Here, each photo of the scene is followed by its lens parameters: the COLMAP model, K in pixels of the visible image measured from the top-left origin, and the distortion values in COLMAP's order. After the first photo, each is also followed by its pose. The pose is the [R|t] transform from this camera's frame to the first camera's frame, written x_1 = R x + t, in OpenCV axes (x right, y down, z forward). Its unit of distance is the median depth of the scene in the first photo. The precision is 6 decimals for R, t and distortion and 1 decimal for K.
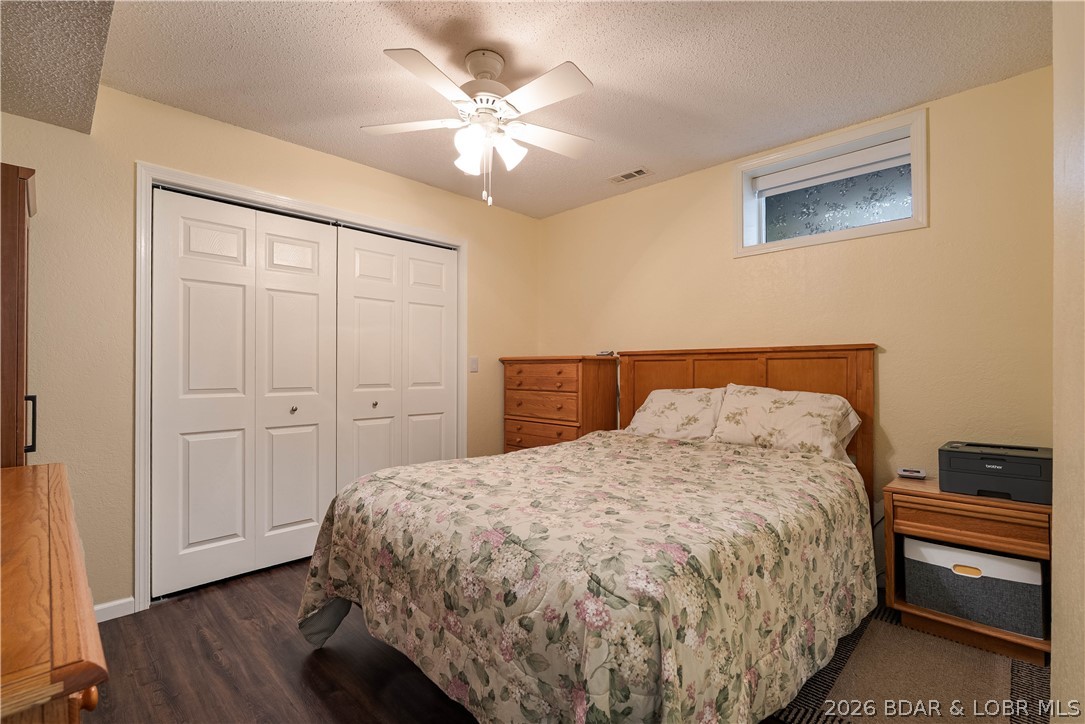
lens RADIAL K [[490.1, 0, 542.5], [0, 490.1, 362.0], [0, 0, 1]] dist [-0.006661, 0.000069]
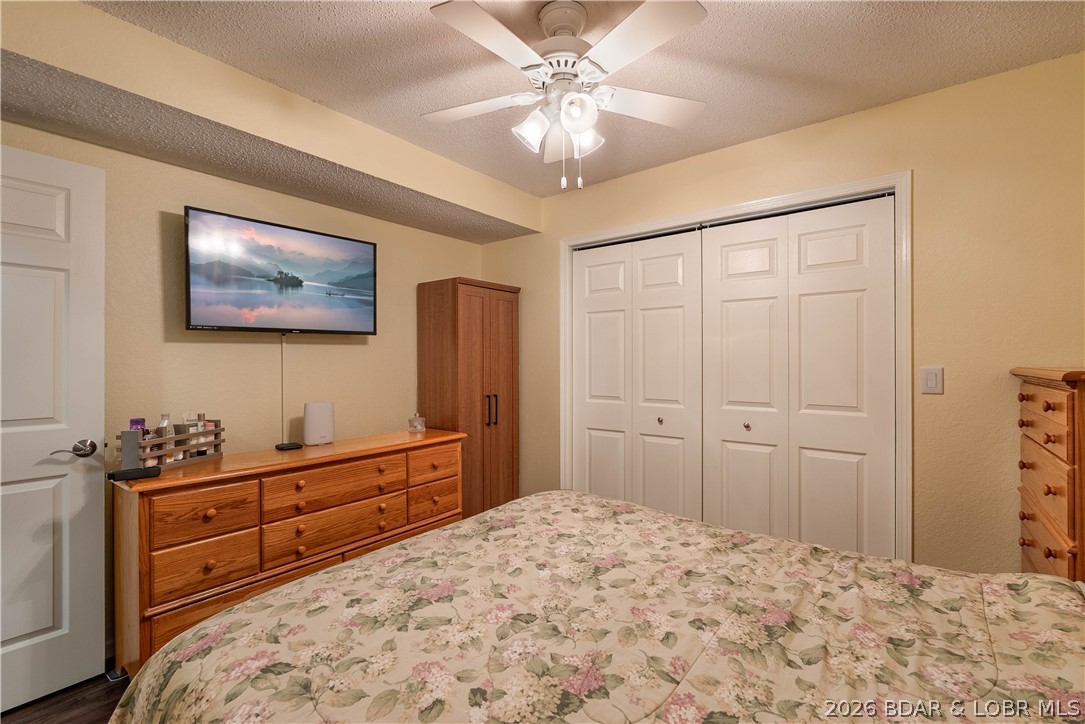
lens RADIAL K [[477.7, 0, 542.5], [0, 477.7, 362.0], [0, 0, 1]] dist [-0.008924, 0.000017]
pose [[0.105792, 0.001923, -0.994386, 0.493513], [0.018346, 0.999824, 0.003885, -0.037607], [0.994219, -0.018654, 0.105738, 0.656671]]
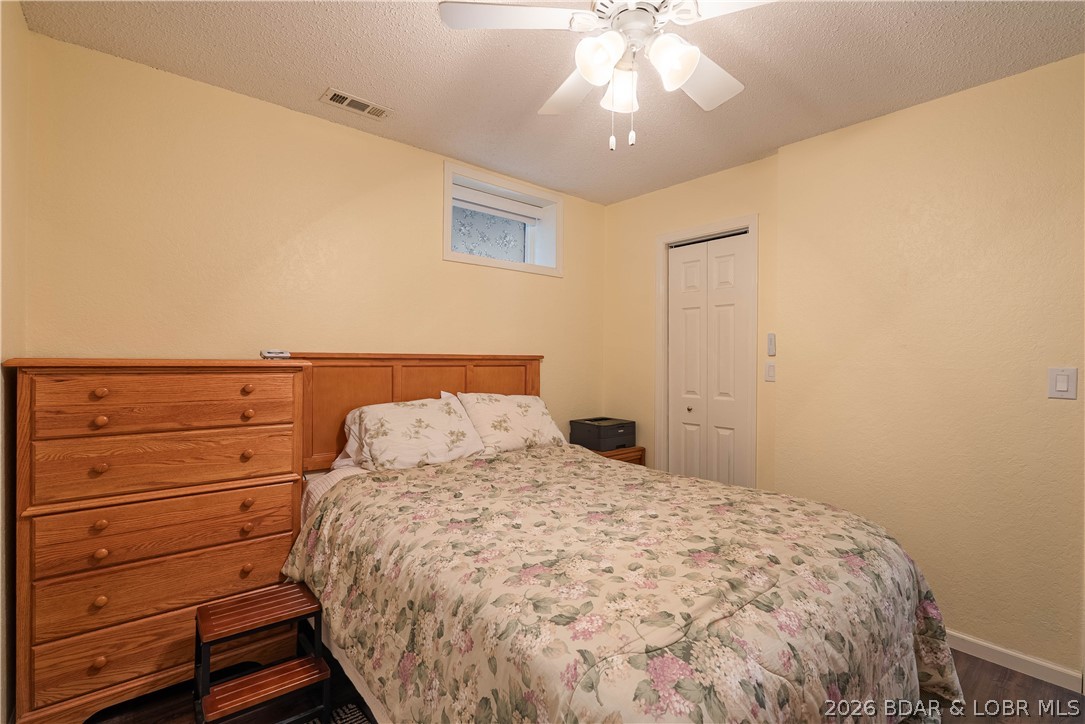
lens RADIAL K [[490.1, 0, 542.5], [0, 490.1, 362.0], [0, 0, 1]] dist [-0.006661, 0.000069]
pose [[0.089681, -0.006325, 0.995950, -0.590878], [-0.023288, 0.999693, 0.008446, -0.027792], [-0.995698, -0.023951, 0.089506, 0.787969]]
